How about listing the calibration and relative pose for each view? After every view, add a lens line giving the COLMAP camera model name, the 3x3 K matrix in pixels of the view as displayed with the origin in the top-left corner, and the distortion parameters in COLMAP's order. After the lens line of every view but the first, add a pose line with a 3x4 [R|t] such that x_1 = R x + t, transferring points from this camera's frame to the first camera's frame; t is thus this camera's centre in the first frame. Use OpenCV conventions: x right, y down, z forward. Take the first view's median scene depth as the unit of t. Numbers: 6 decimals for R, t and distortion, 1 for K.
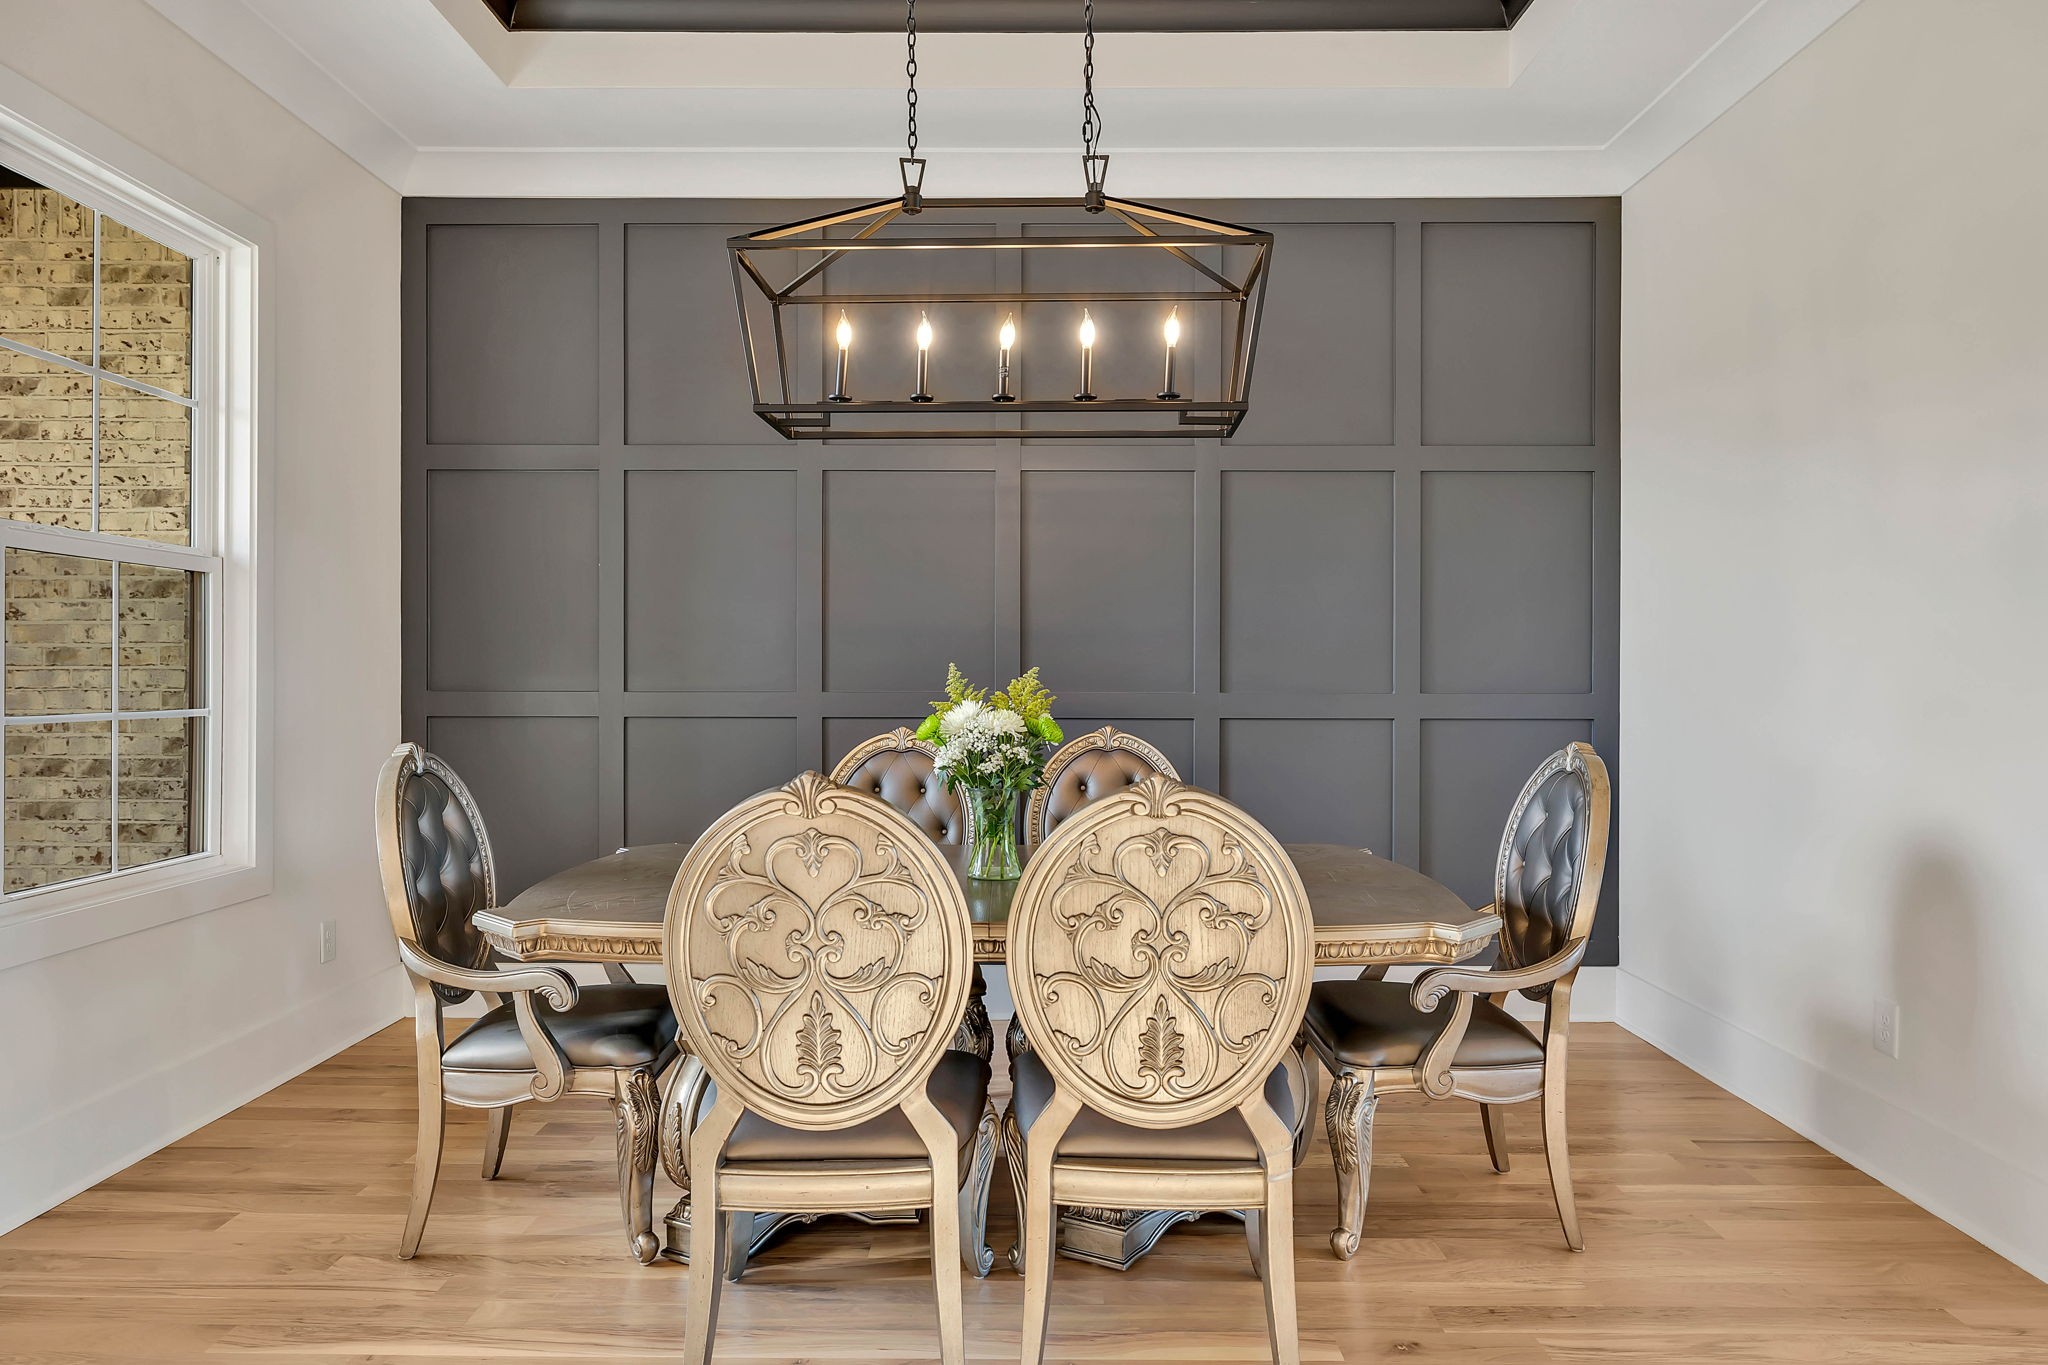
lens RADIAL K [[1313.0, 0, 1022.7], [0, 1313.0, 670.5], [0, 0, 1]] dist [0.000756, 0.001255]
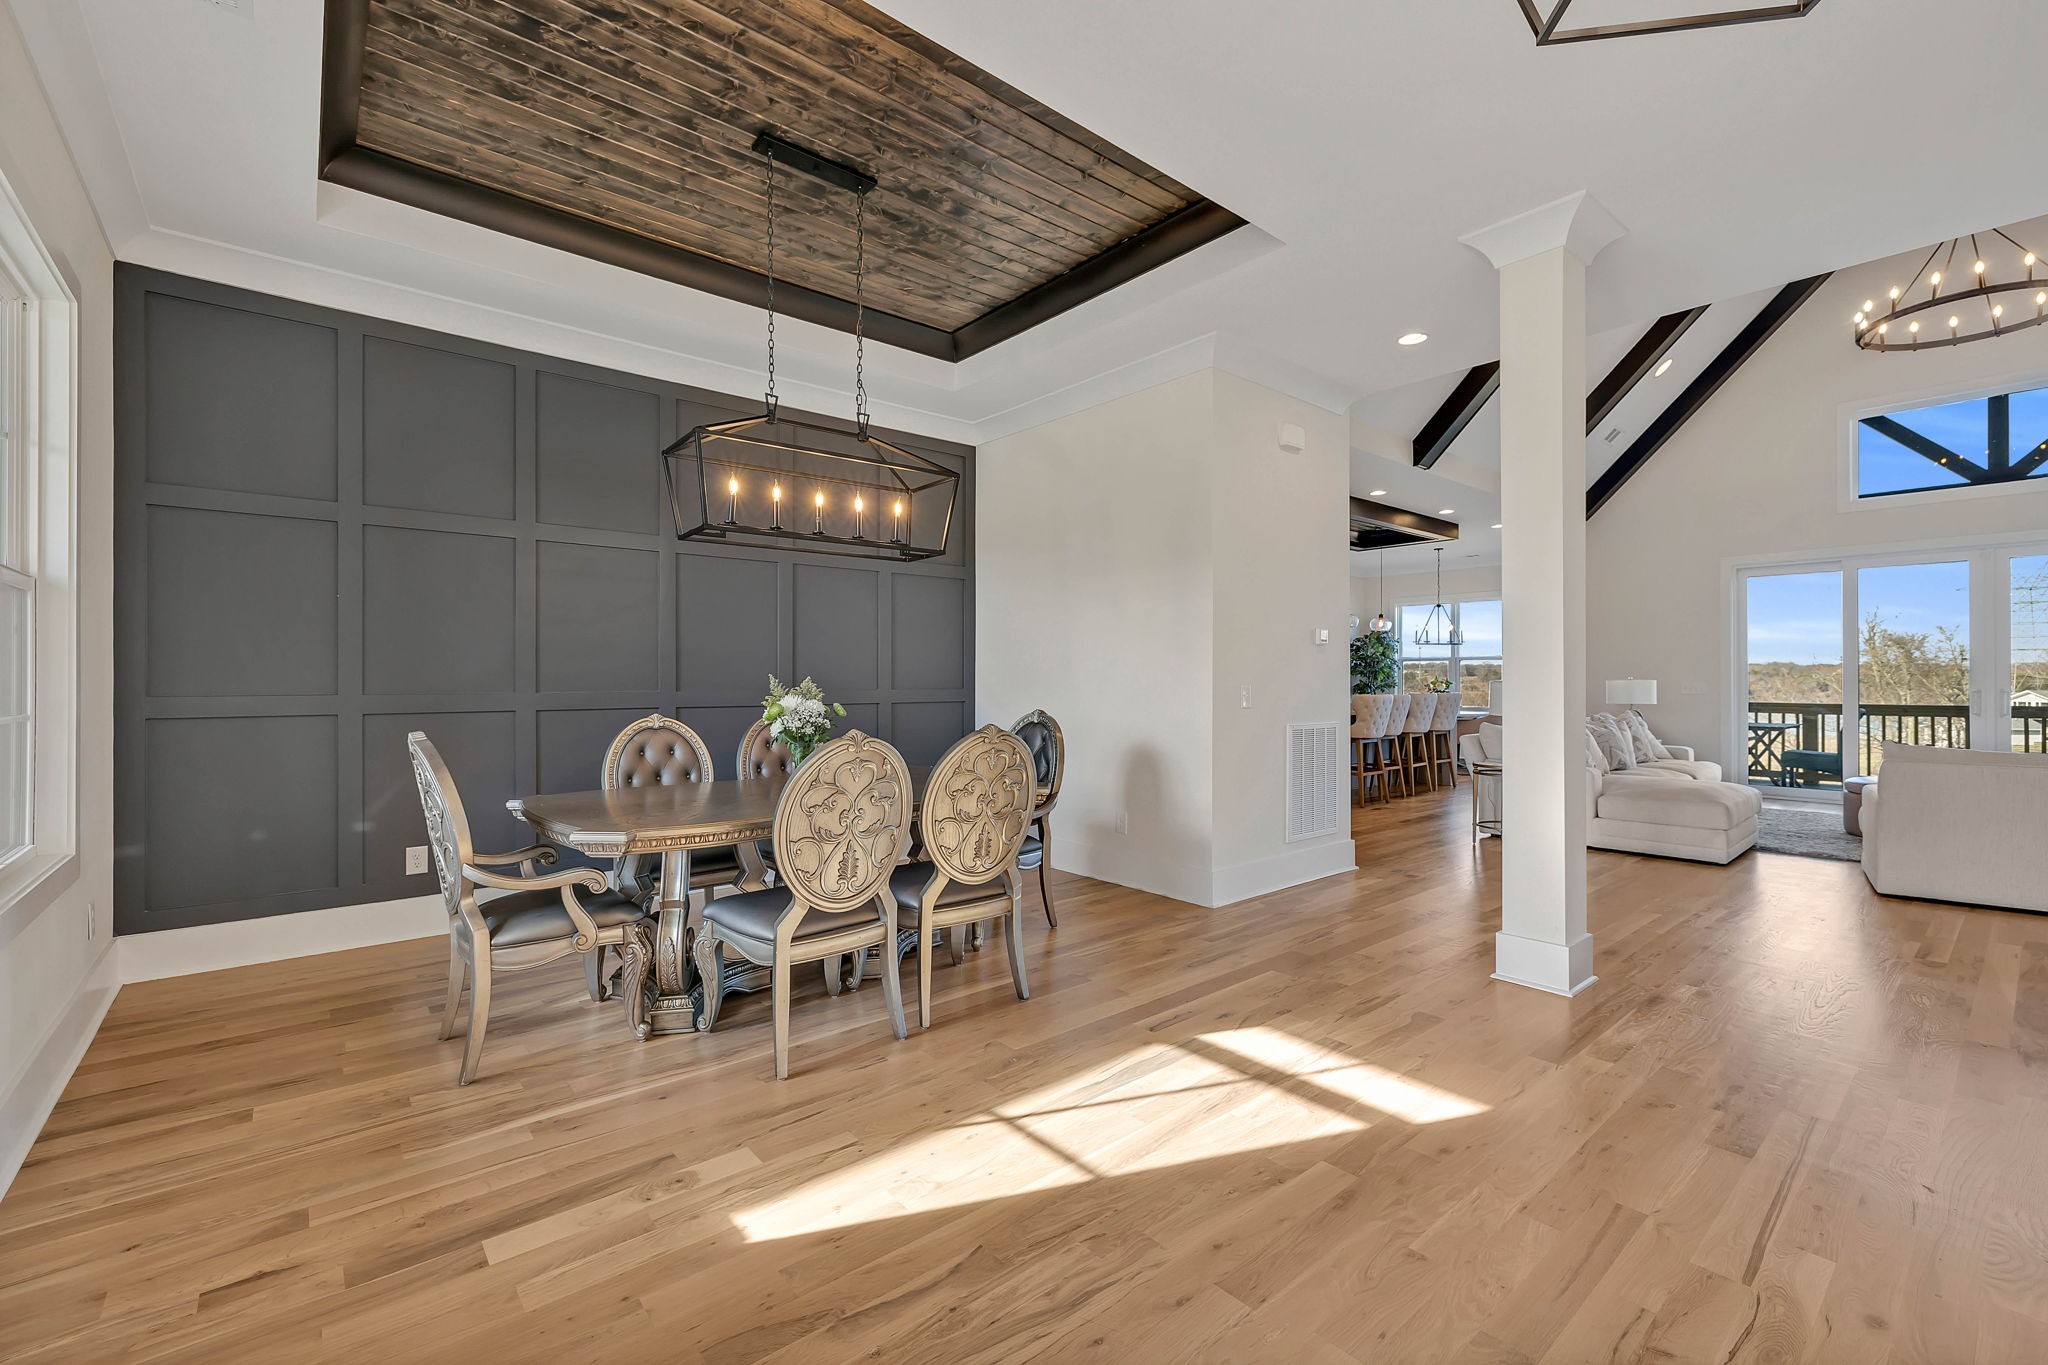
lens RADIAL K [[873.1, 0, 1017.9], [0, 873.1, 670.9], [0, 0, 1]] dist [0.001017, 0.000768]
pose [[0.760219, 0.003082, 0.649660, -0.662585], [0.000737, 0.999984, -0.005606, -0.003818], [-0.649667, 0.004741, 0.760204, -0.138757]]
